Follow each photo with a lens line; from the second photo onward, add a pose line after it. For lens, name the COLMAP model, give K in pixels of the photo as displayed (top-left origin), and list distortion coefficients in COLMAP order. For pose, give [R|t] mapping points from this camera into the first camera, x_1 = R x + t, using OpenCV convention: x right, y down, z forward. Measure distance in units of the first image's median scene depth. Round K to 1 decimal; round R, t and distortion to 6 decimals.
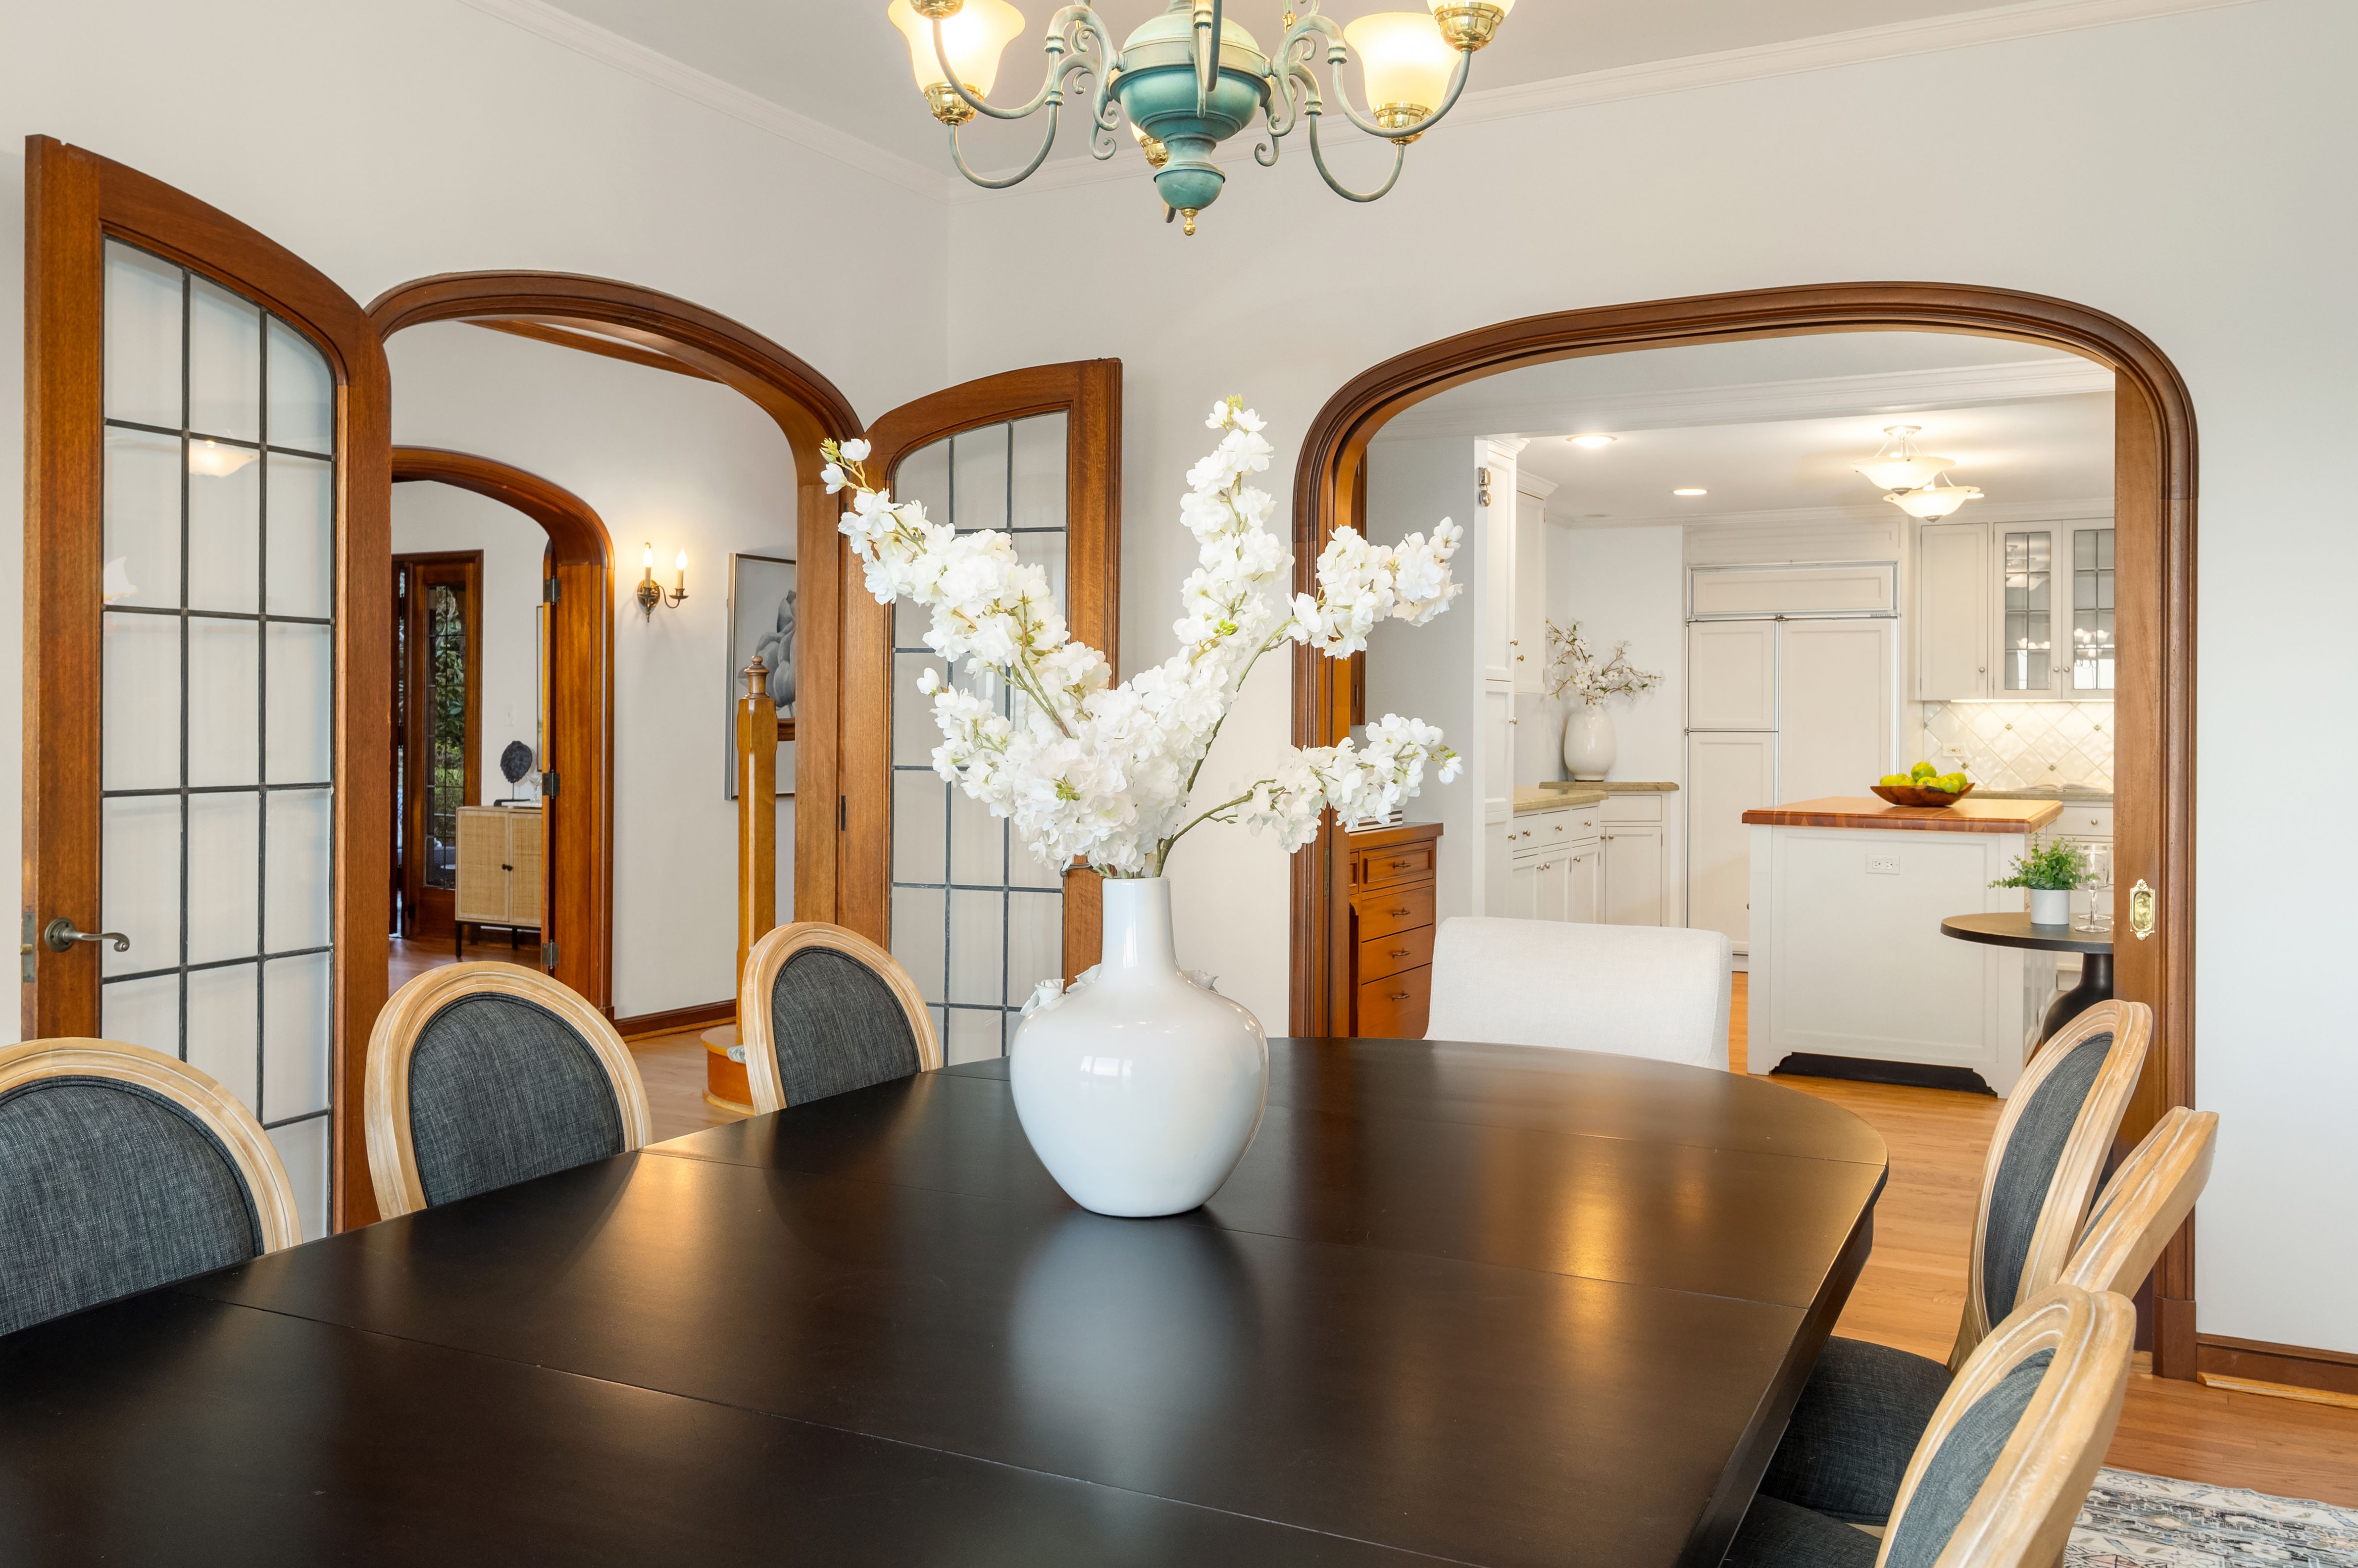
lens RADIAL K [[1897.1, 0, 1179.6], [0, 1897.1, 755.9], [0, 0, 1]] dist [-0.000098, 0.001728]
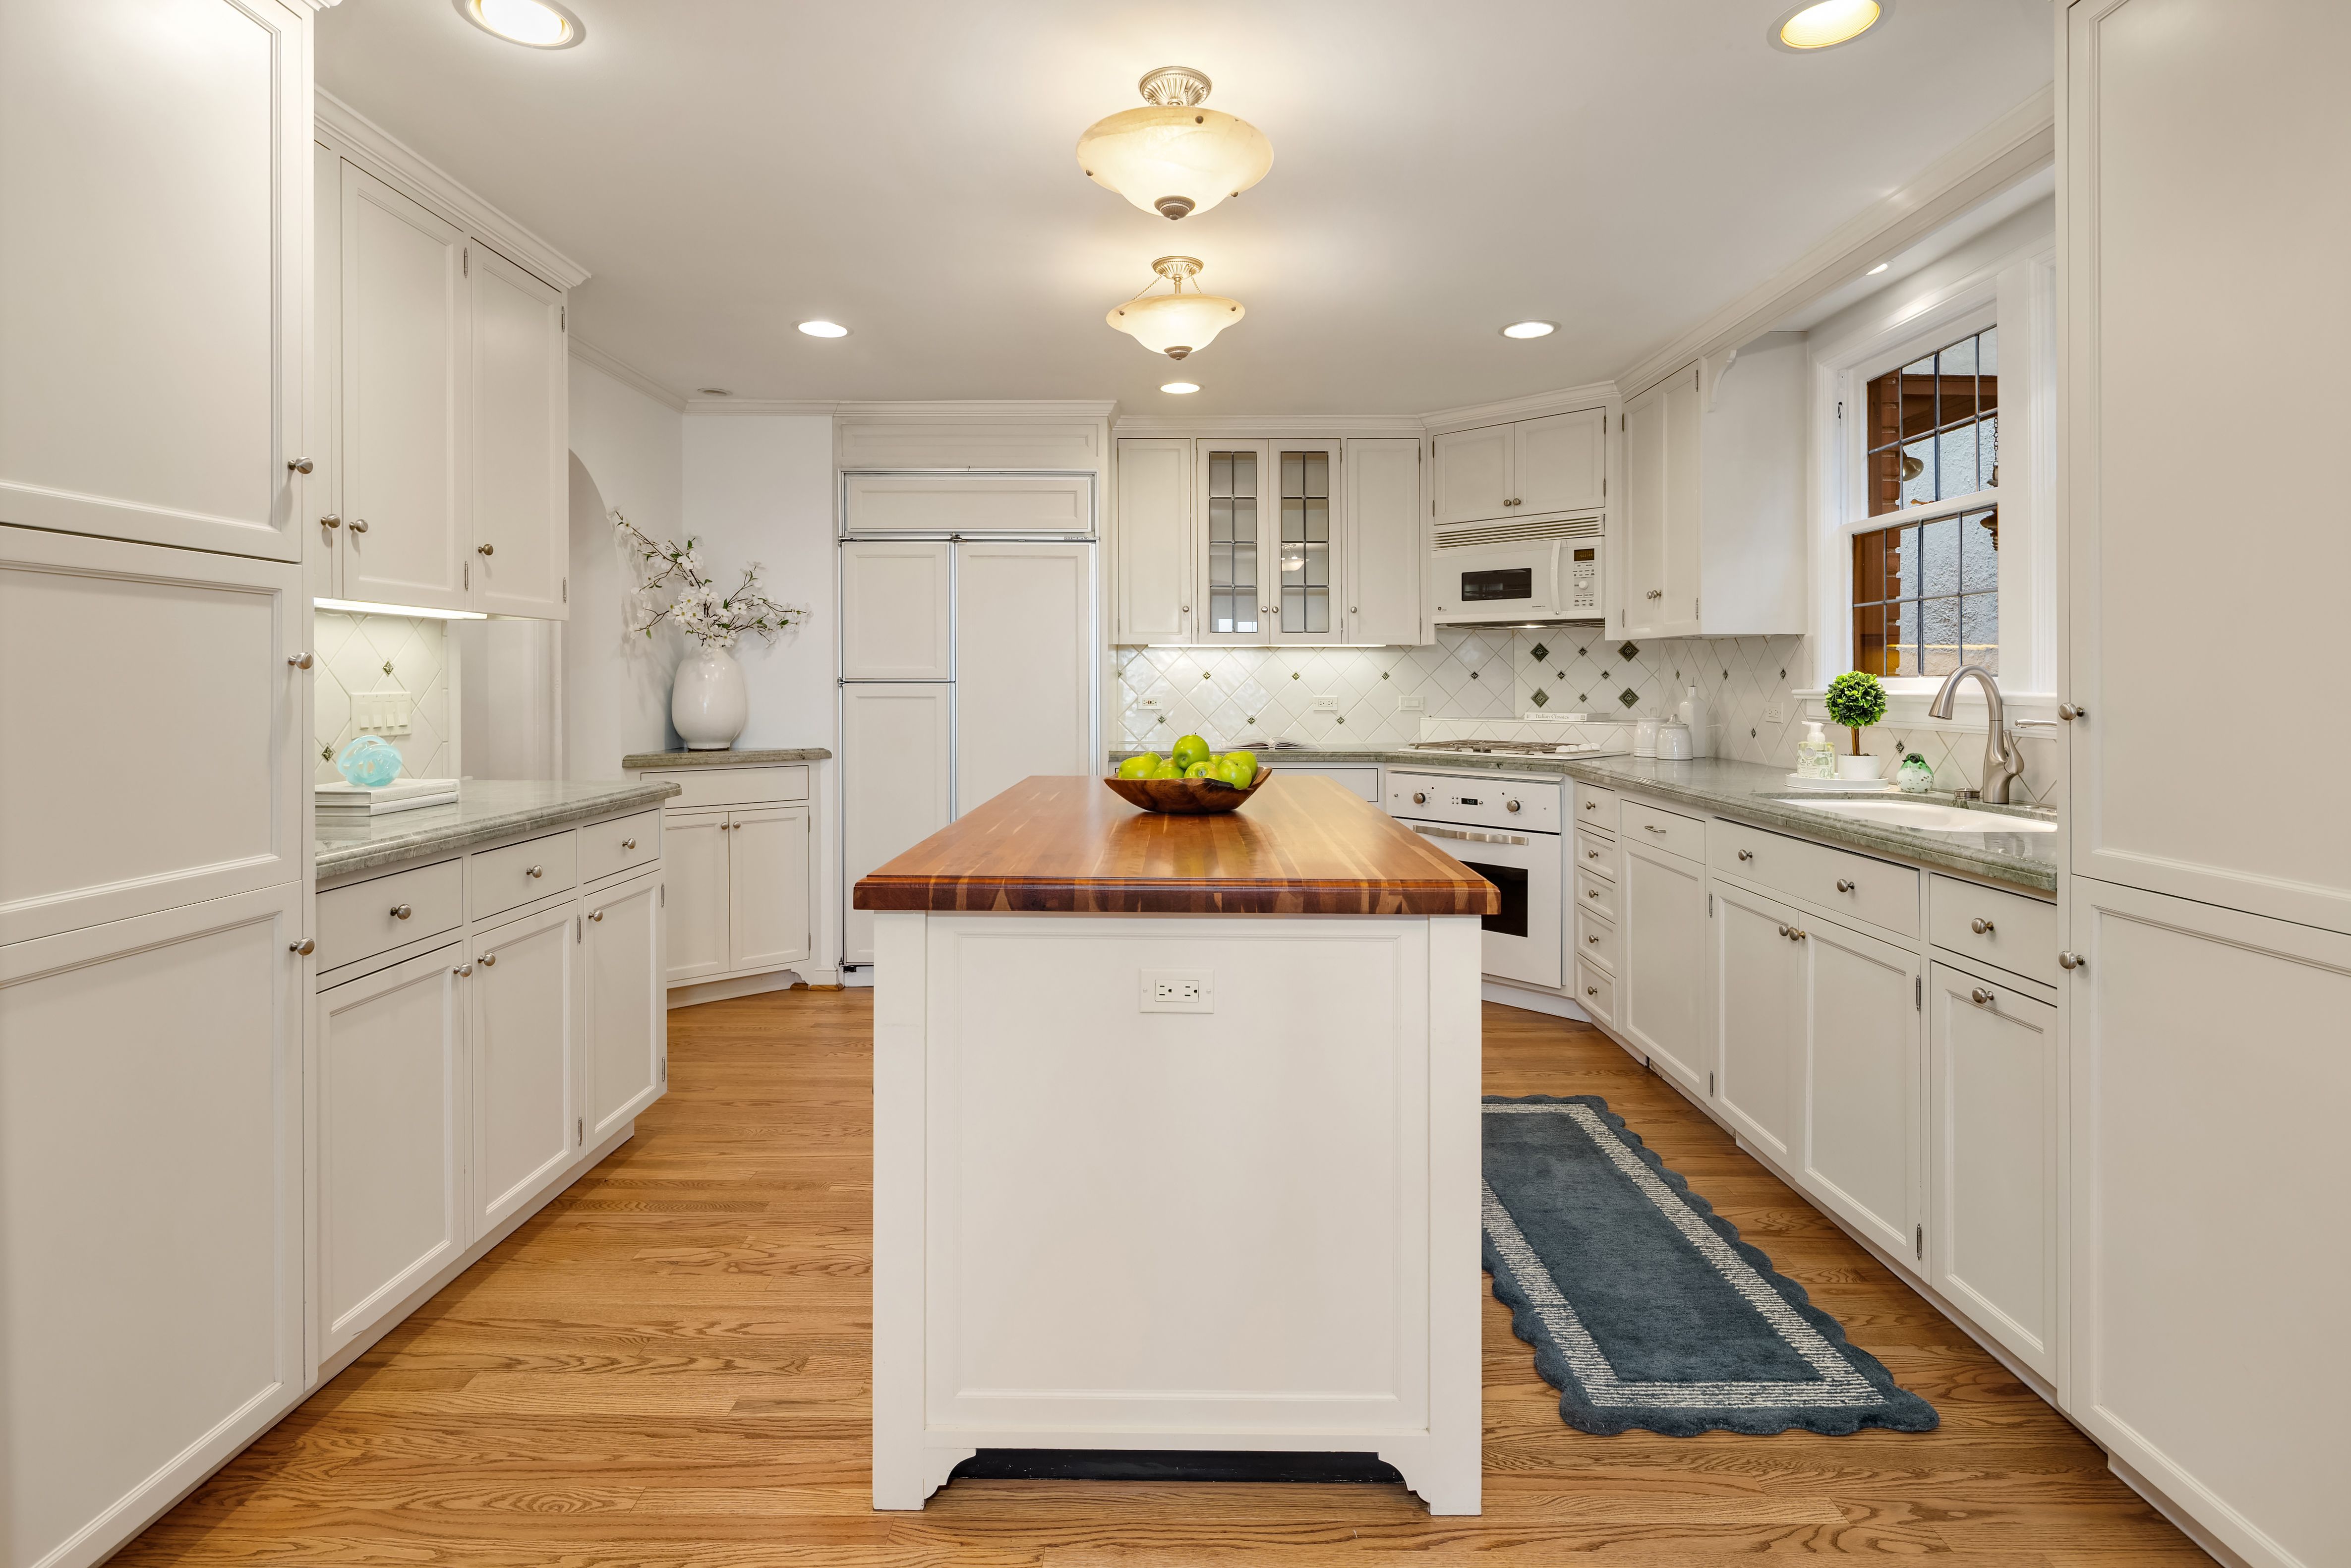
lens RADIAL K [[1139.4, 0, 1180.0], [0, 1139.4, 674.9], [0, 0, 1]] dist [0.003005, 0.000003]
pose [[0.881522, -0.003131, 0.472132, 0.170941], [0.011749, 0.999814, -0.015306, -0.007286], [-0.471997, 0.019040, 0.881395, 0.528264]]
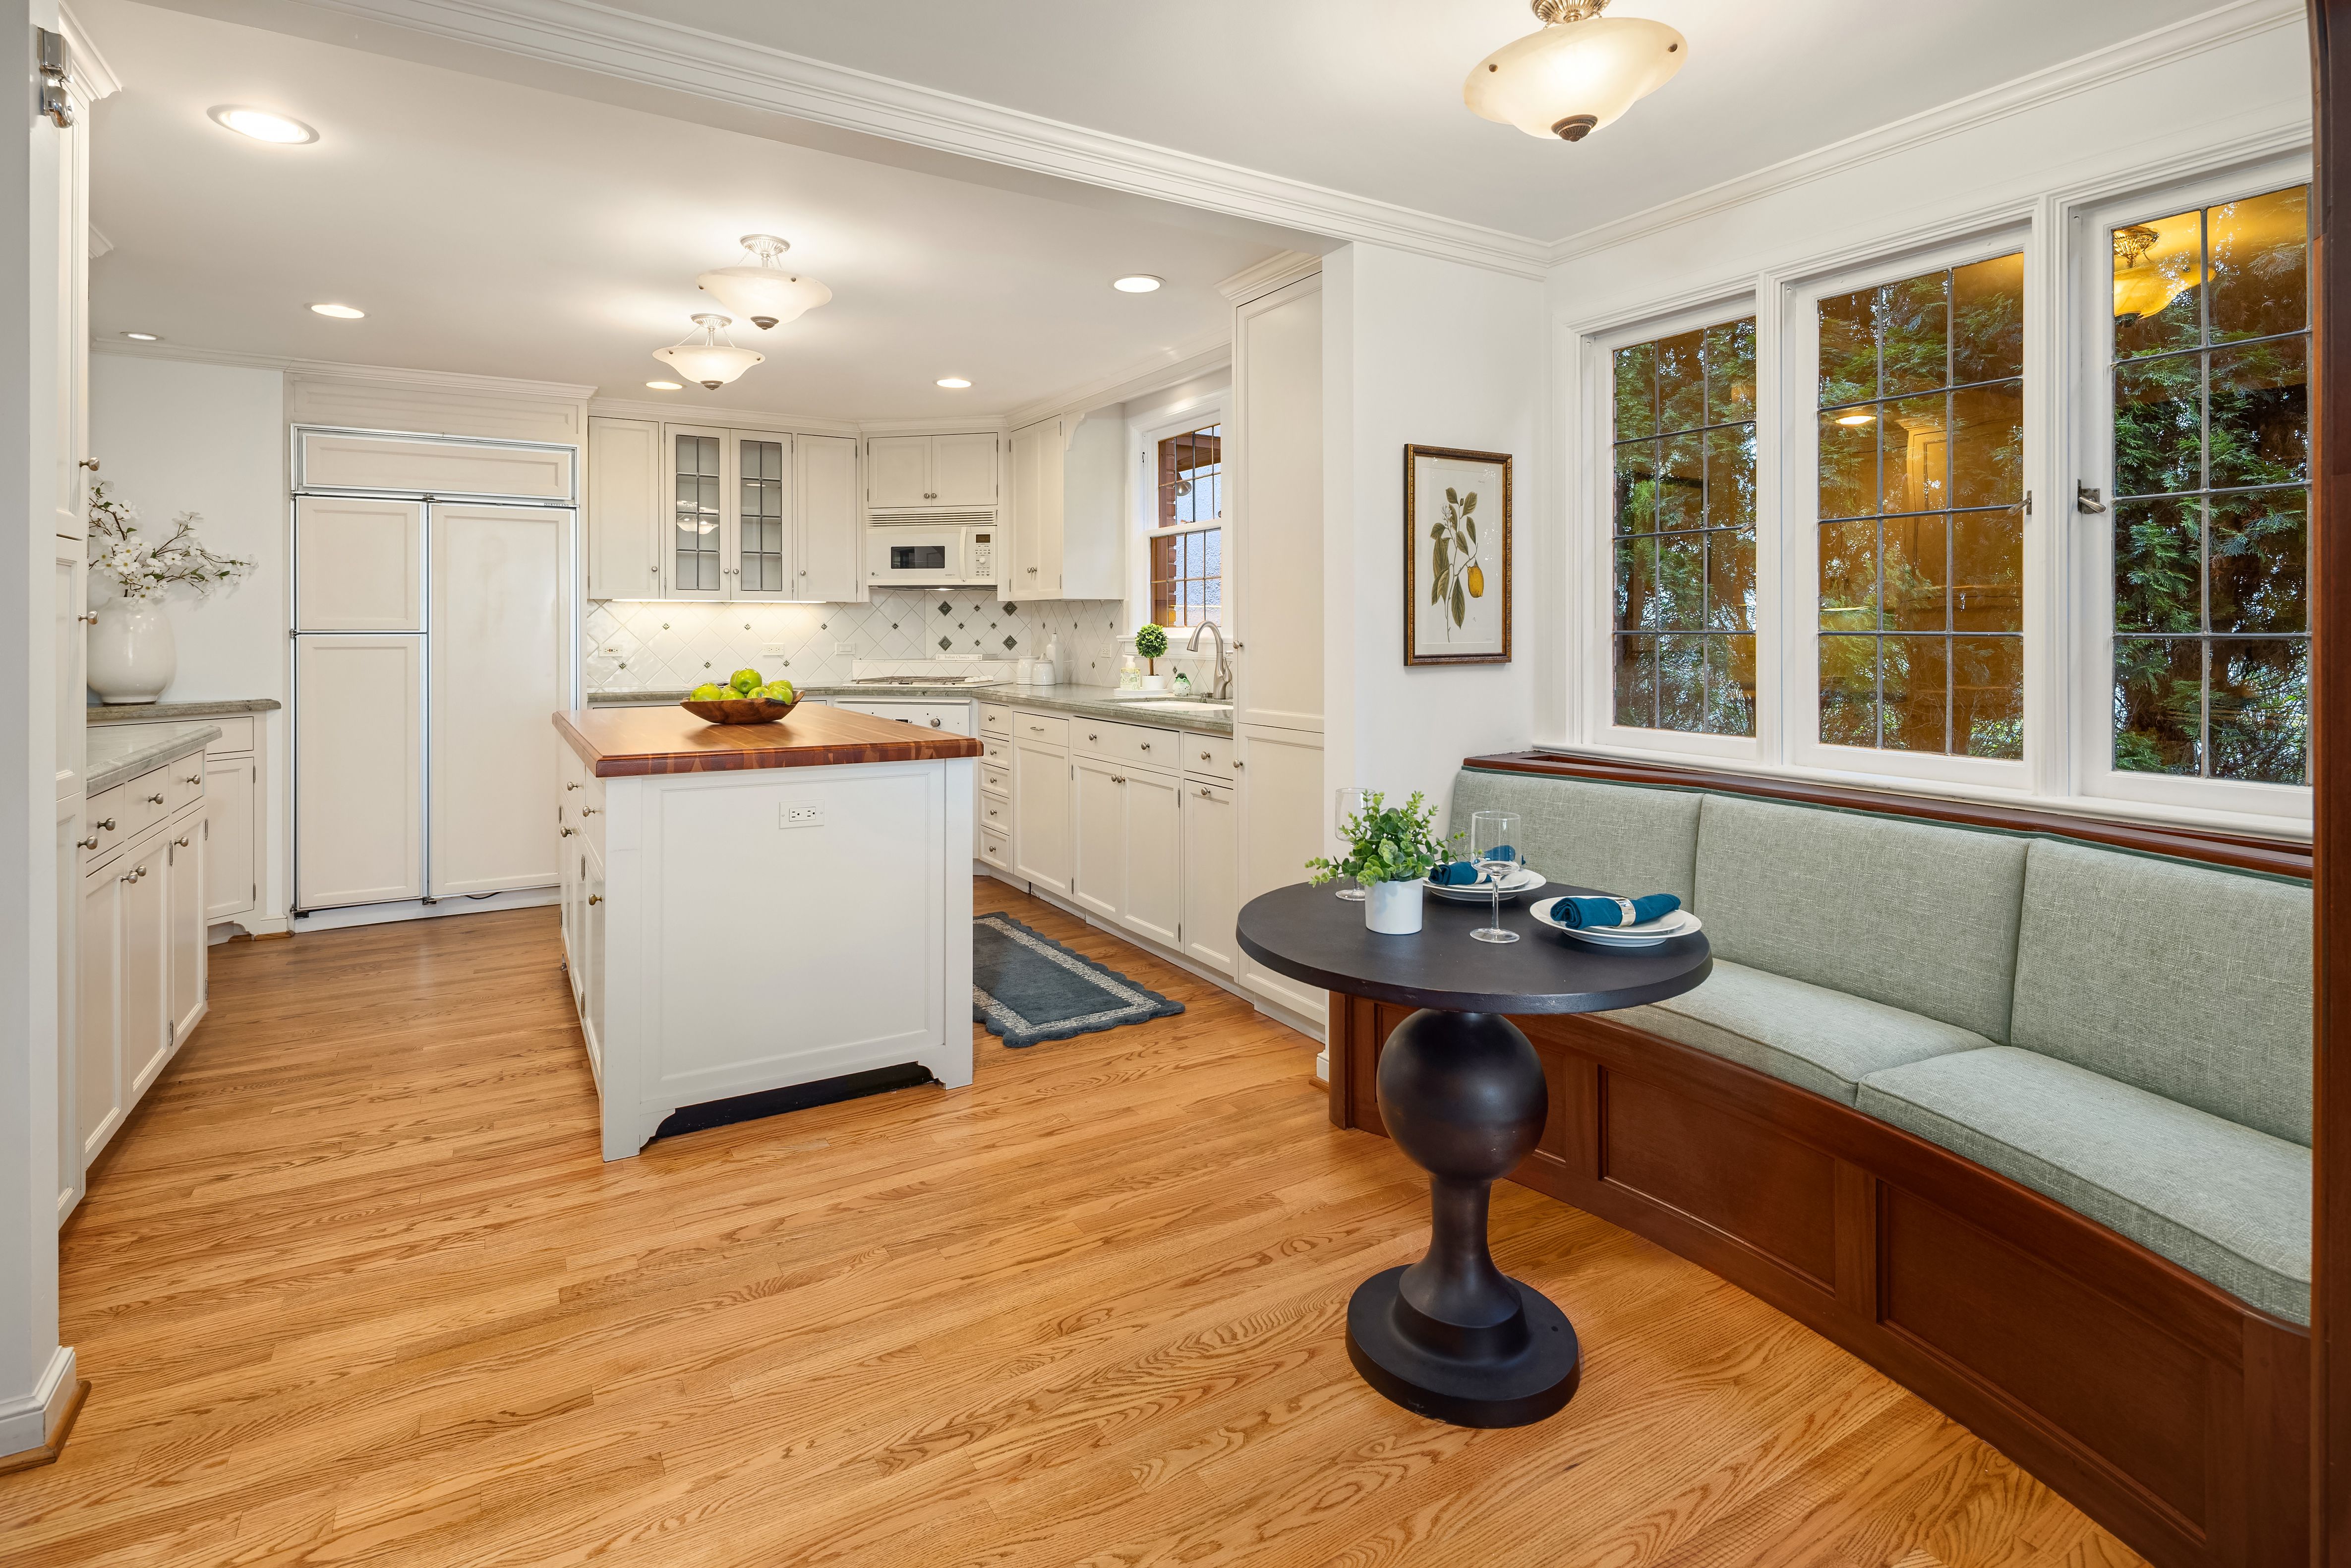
lens RADIAL K [[1141.4, 0, 1173.4], [0, 1141.4, 625.7], [0, 0, 1]] dist [-0.001364, -0.000432]
pose [[0.506131, -0.004299, 0.862446, 0.044400], [0.018158, 0.999819, -0.005672, -0.006987], [-0.862265, 0.018531, 0.506118, 0.448226]]
